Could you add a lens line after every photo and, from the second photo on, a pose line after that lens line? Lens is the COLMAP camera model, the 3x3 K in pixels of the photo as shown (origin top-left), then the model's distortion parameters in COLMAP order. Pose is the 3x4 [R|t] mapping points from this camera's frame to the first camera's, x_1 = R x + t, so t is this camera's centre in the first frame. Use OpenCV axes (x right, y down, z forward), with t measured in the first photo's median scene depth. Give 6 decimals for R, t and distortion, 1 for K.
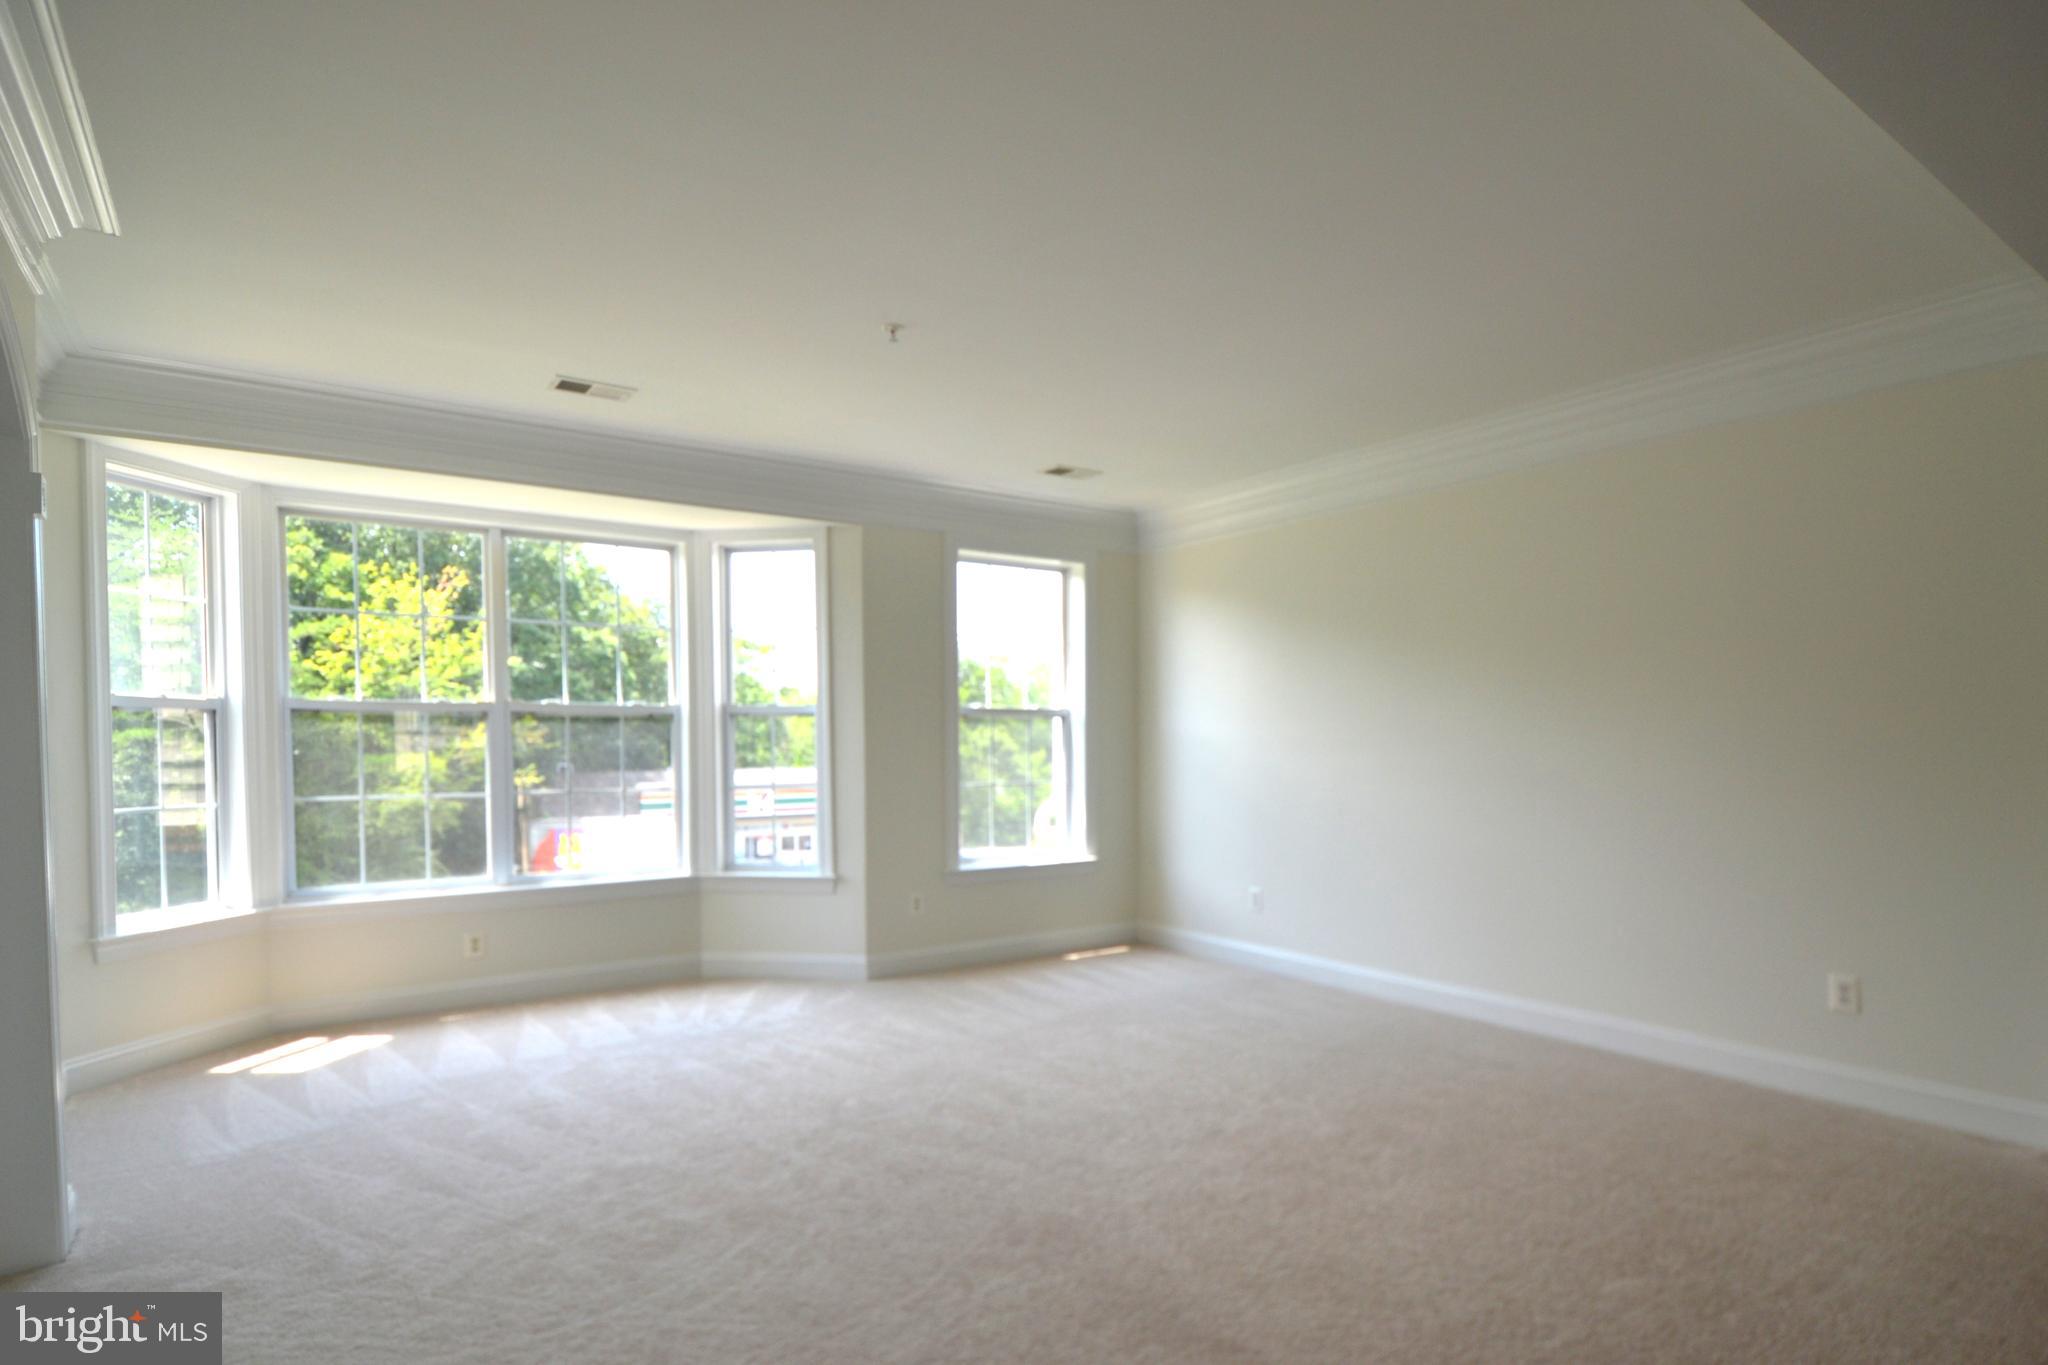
lens RADIAL K [[1067.7, 0, 1027.0], [0, 1067.7, 739.4], [0, 0, 1]] dist [0.002884, 0.000422]
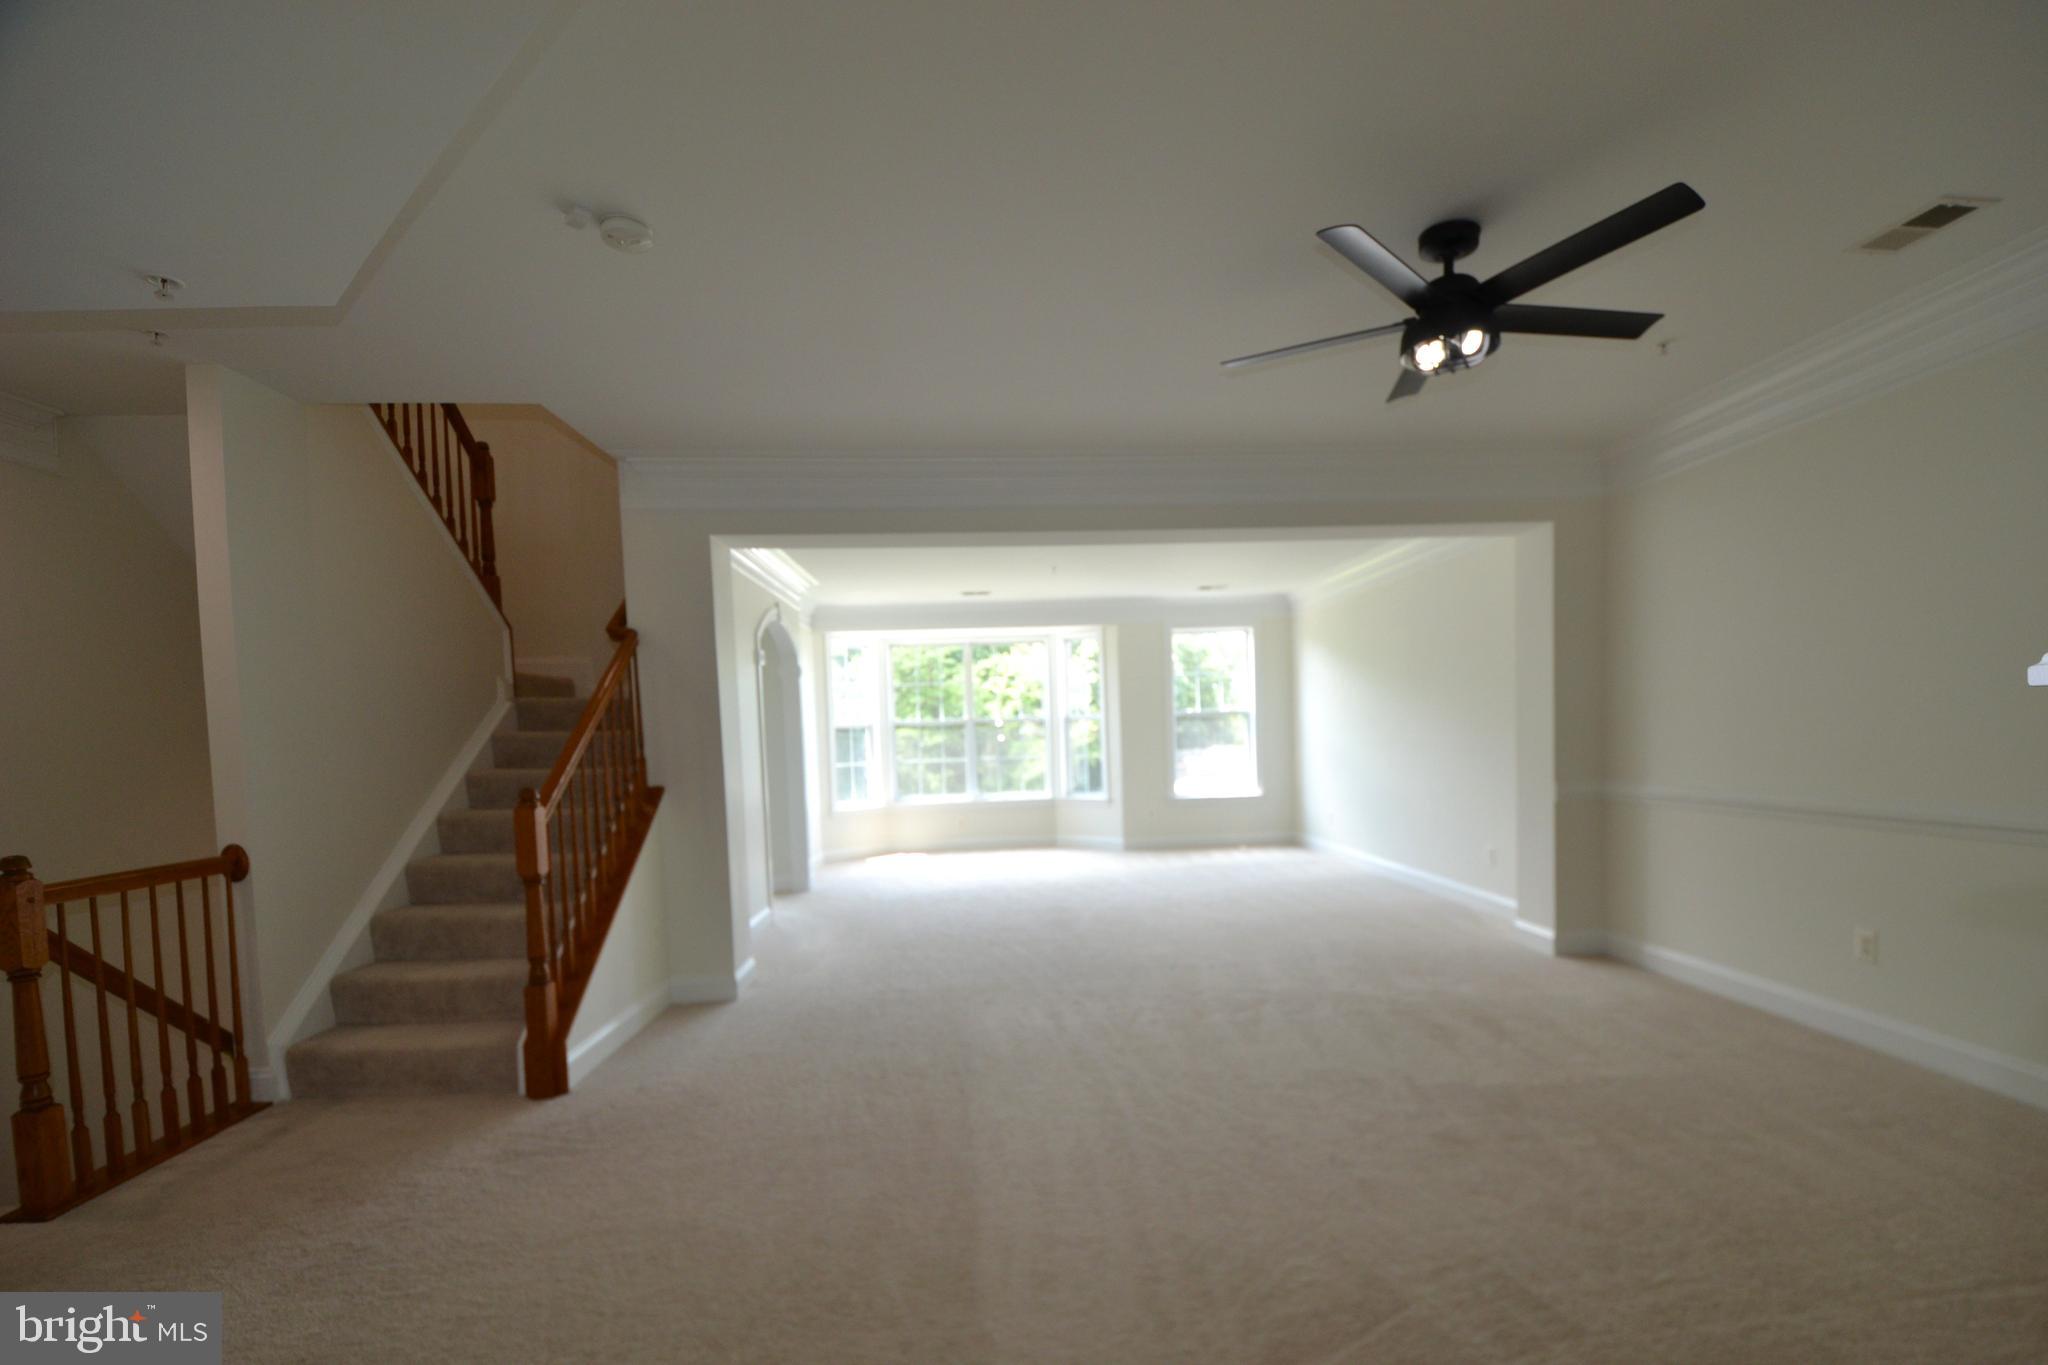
lens RADIAL K [[903.8, 0, 1055.9], [0, 903.8, 774.7], [0, 0, 1]] dist [0.027410, -0.030381]
pose [[0.854233, 0.008260, -0.519826, 0.579324], [0.018707, 0.998738, 0.046612, 0.002325], [0.519554, -0.049542, 0.853000, -0.474968]]
